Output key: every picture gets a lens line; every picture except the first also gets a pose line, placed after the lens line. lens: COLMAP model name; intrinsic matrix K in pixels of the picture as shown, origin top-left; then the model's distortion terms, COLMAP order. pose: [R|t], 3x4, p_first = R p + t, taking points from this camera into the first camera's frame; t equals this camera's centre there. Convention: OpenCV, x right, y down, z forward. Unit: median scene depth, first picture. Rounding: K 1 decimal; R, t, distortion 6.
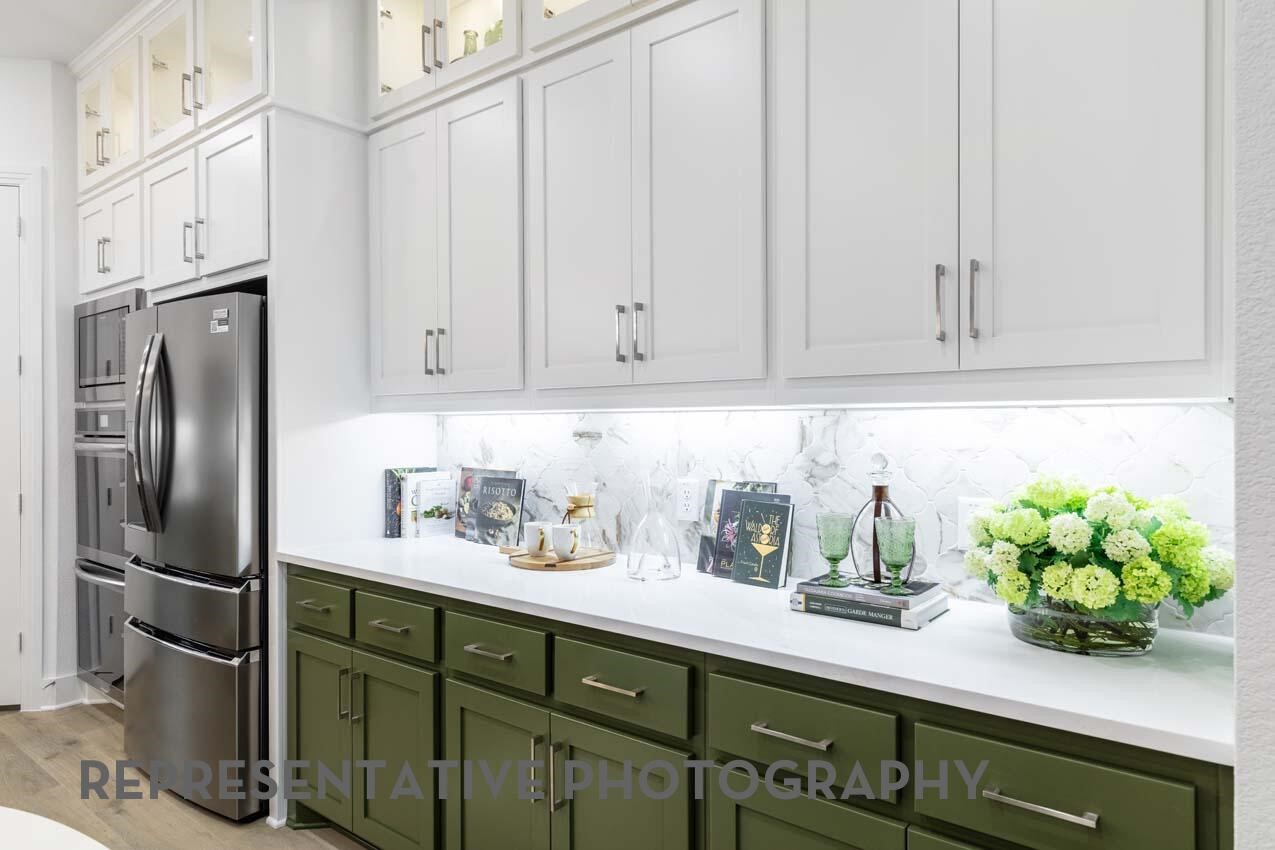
lens RADIAL K [[770.1, 0, 645.9], [0, 770.1, 417.4], [0, 0, 1]] dist [0.003806, -0.003240]
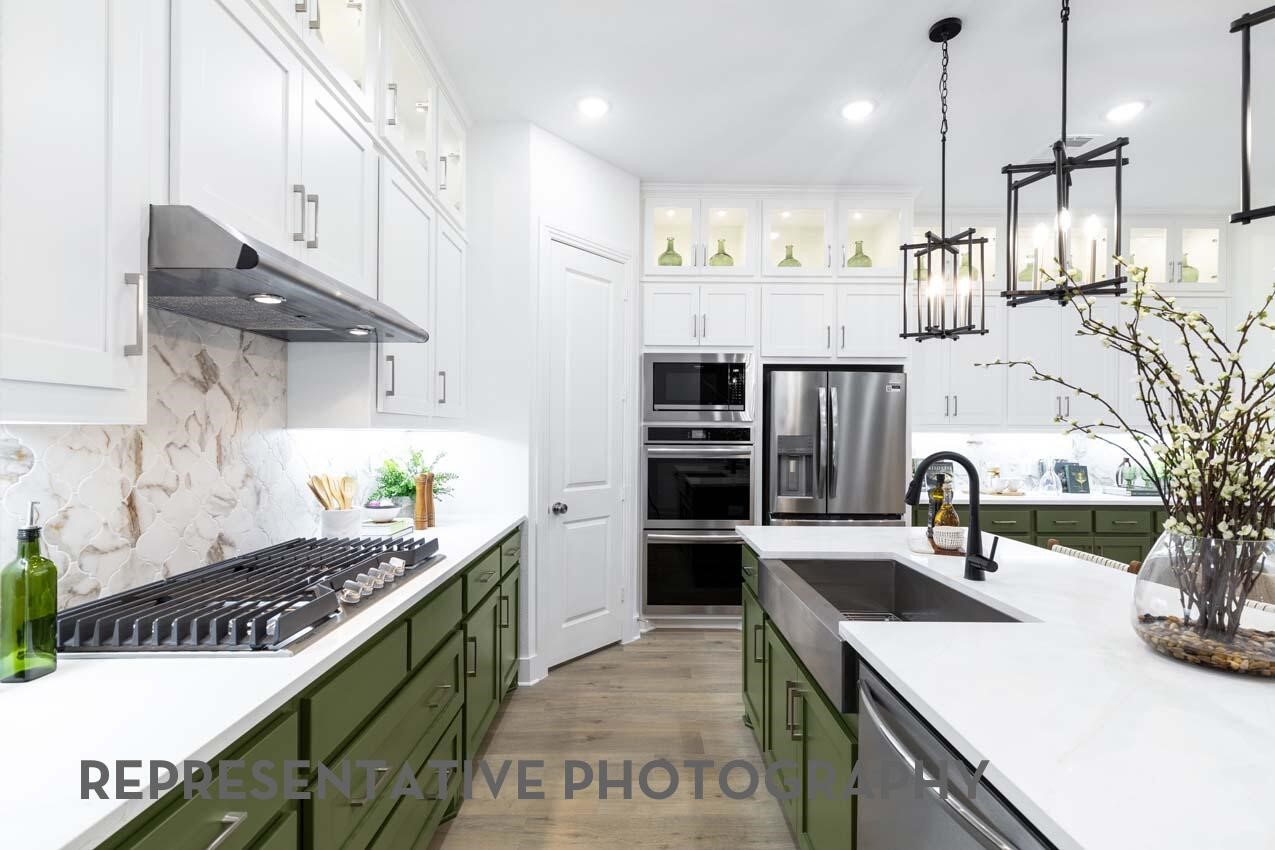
lens RADIAL K [[577.3, 0, 642.7], [0, 577.3, 435.5], [0, 0, 1]] dist [0.010683, -0.003061]
pose [[0.779999, 0.005784, 0.625754, -1.986665], [-0.011625, 0.999919, 0.005248, 0.003308], [-0.625673, -0.011368, 0.780003, 0.245871]]
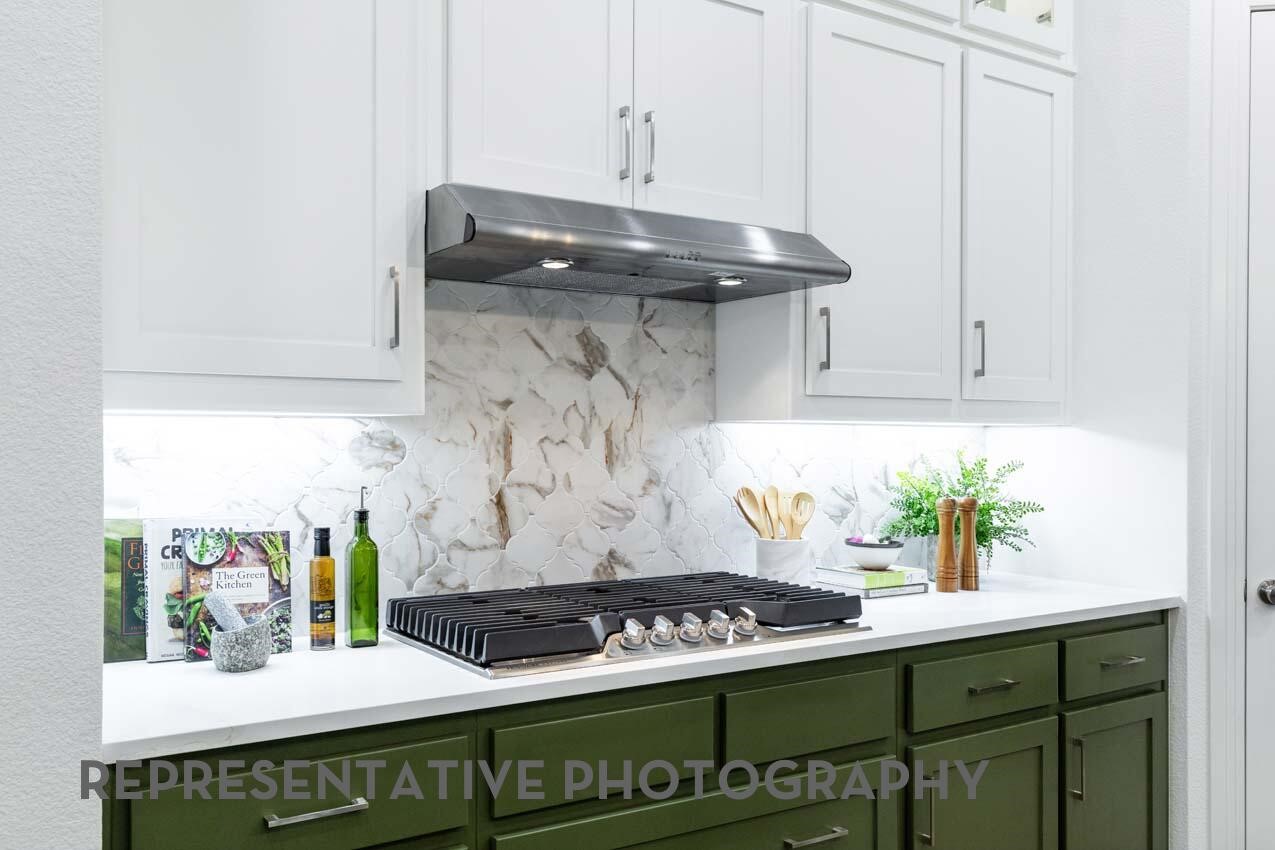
lens RADIAL K [[1123.7, 0, 647.7], [0, 1123.7, 454.1], [0, 0, 1]] dist [0.041508, 0.009383]
pose [[0.950729, 0.012106, -0.309785, -1.585218], [-0.005446, 0.999735, 0.022355, 0.011407], [0.309974, -0.019566, 0.950544, 0.072733]]
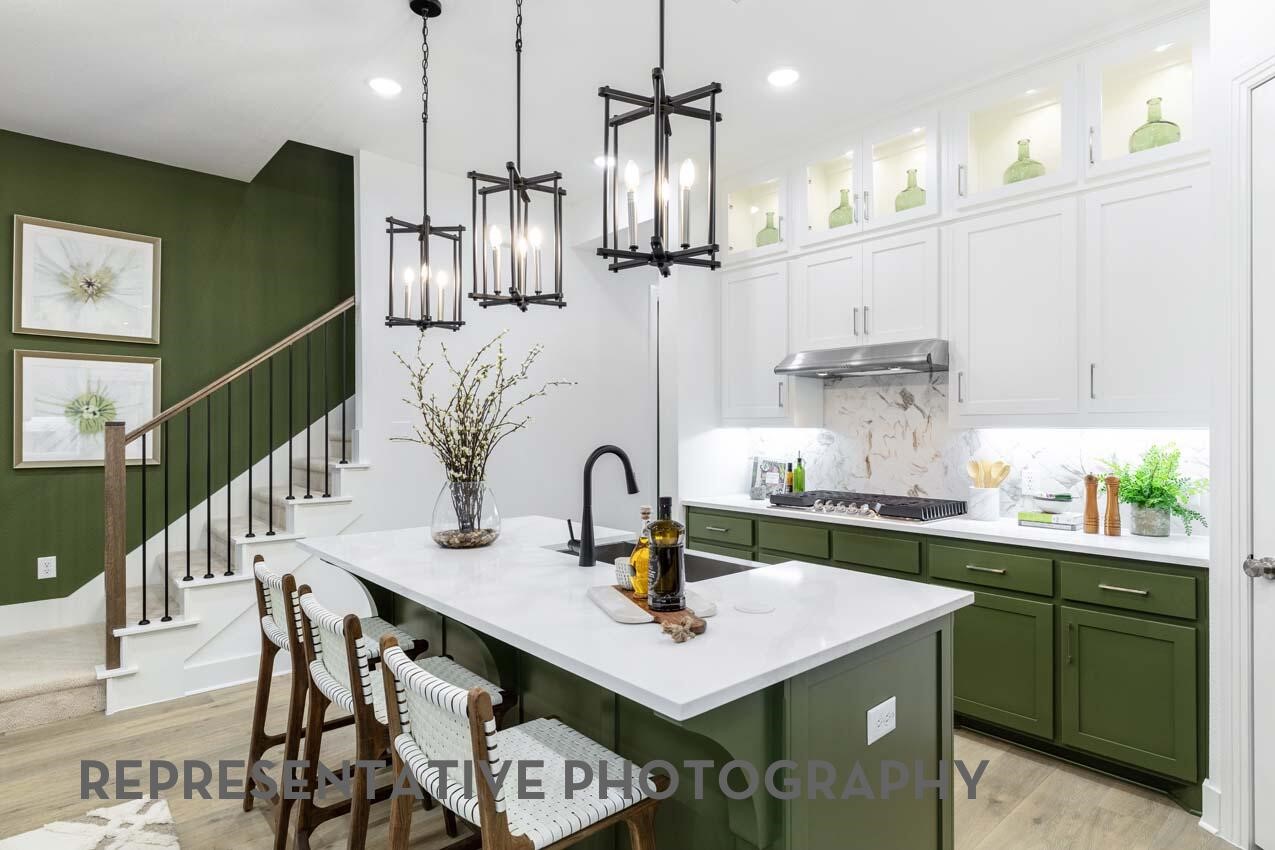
lens RADIAL K [[679.4, 0, 653.0], [0, 679.4, 426.9], [0, 0, 1]] dist [0.012371, -0.002589]
pose [[-0.159841, 0.000585, -0.987143, -0.404451], [0.003918, 0.999992, -0.000042, -0.000752], [0.987135, -0.003874, -0.159842, 0.747107]]
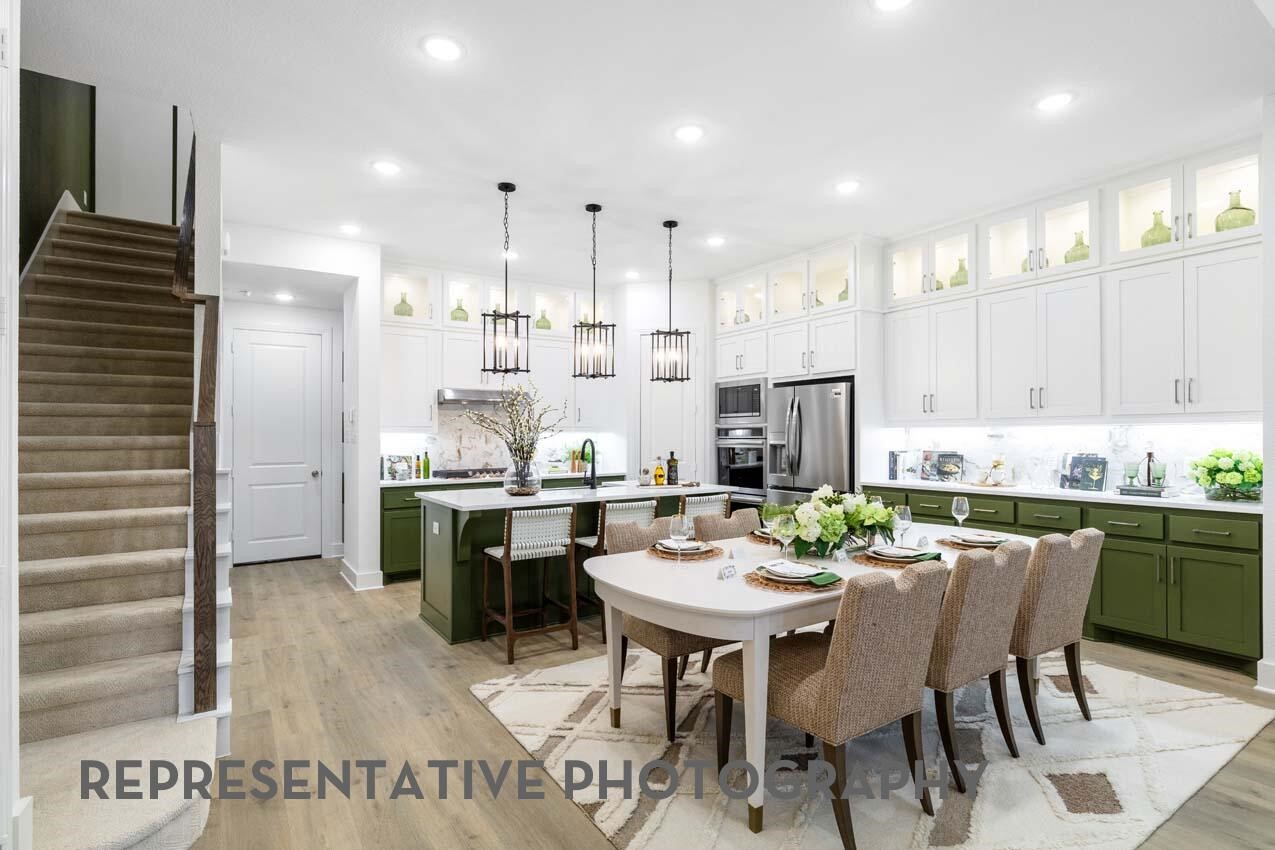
lens RADIAL K [[627.7, 0, 640.8], [0, 627.7, 425.5], [0, 0, 1]] dist [0.005909, -0.005646]
pose [[0.950341, -0.008367, -0.311099, -0.517976], [0.006013, 0.999946, -0.008525, -0.000949], [0.311153, 0.006231, 0.950339, -1.221058]]
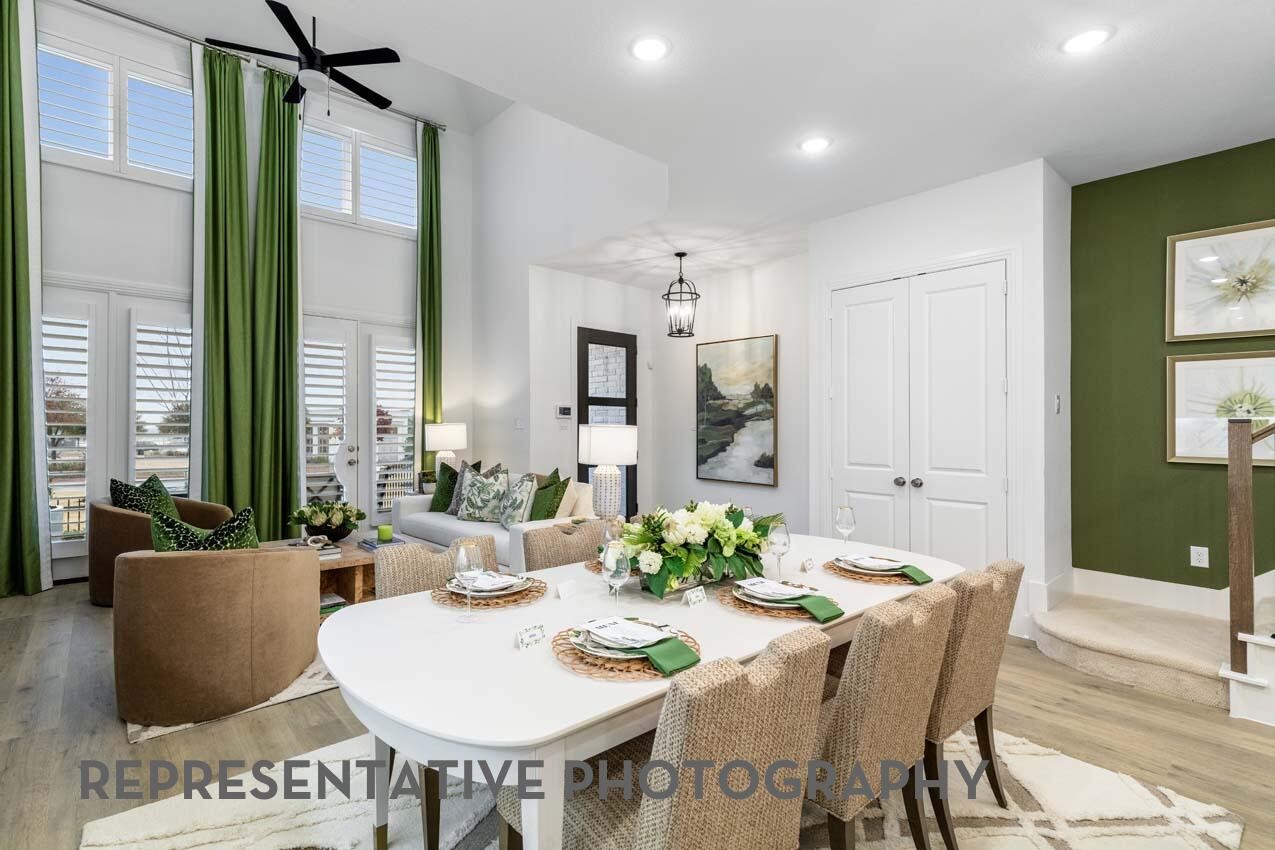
lens RADIAL K [[605.6, 0, 615.9], [0, 605.6, 421.2], [0, 0, 1]] dist [0.014399, -0.004757]
pose [[-0.979865, -0.002180, 0.199649, -0.624291], [-0.003953, 0.999956, -0.008482, 0.002873], [-0.199622, -0.009100, -0.979831, 0.876801]]
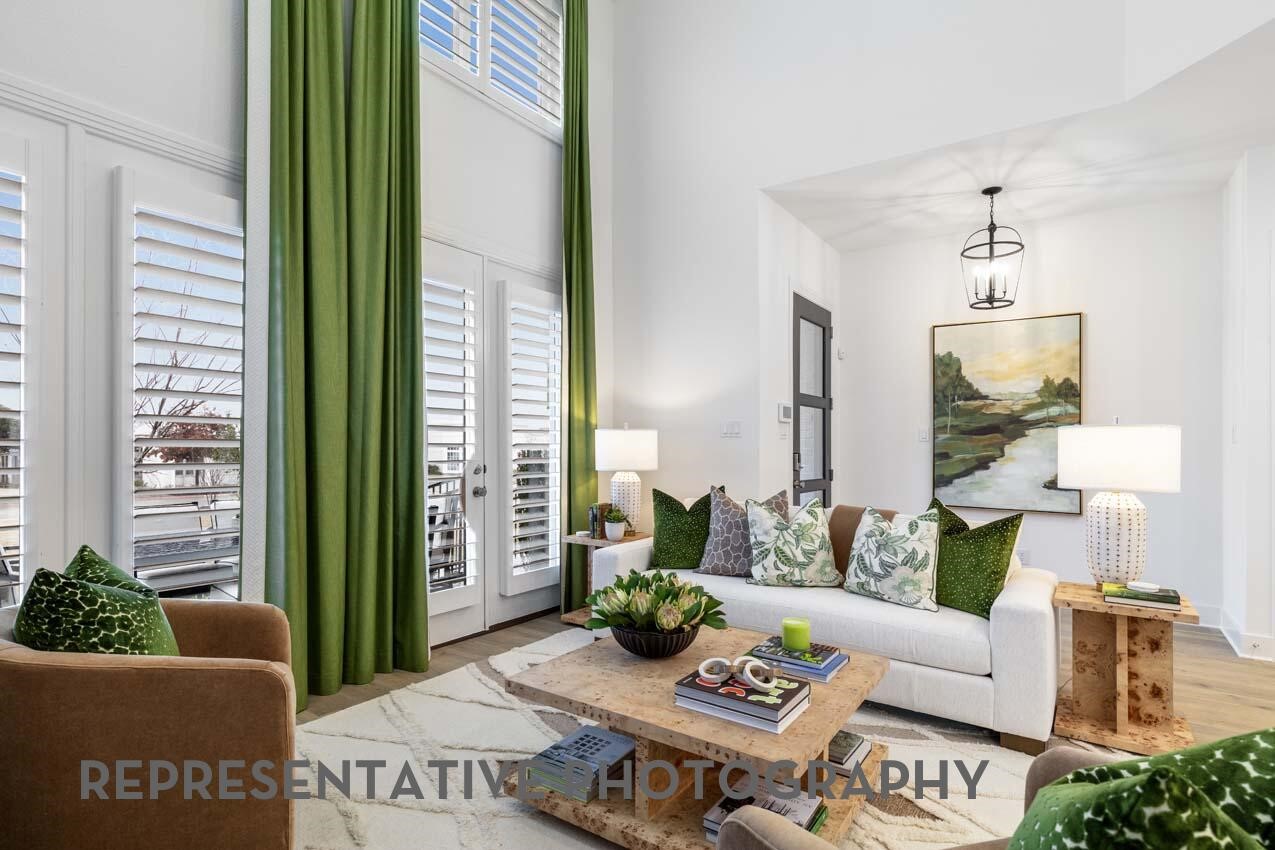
lens RADIAL K [[627.7, 0, 639.6], [0, 627.7, 442.5], [0, 0, 1]] dist [0.005909, -0.005646]
pose [[-0.998817, -0.006712, -0.048169, 0.621678], [-0.006467, 0.999965, -0.005241, 0.039876], [0.048203, -0.004923, -0.998825, 0.210429]]
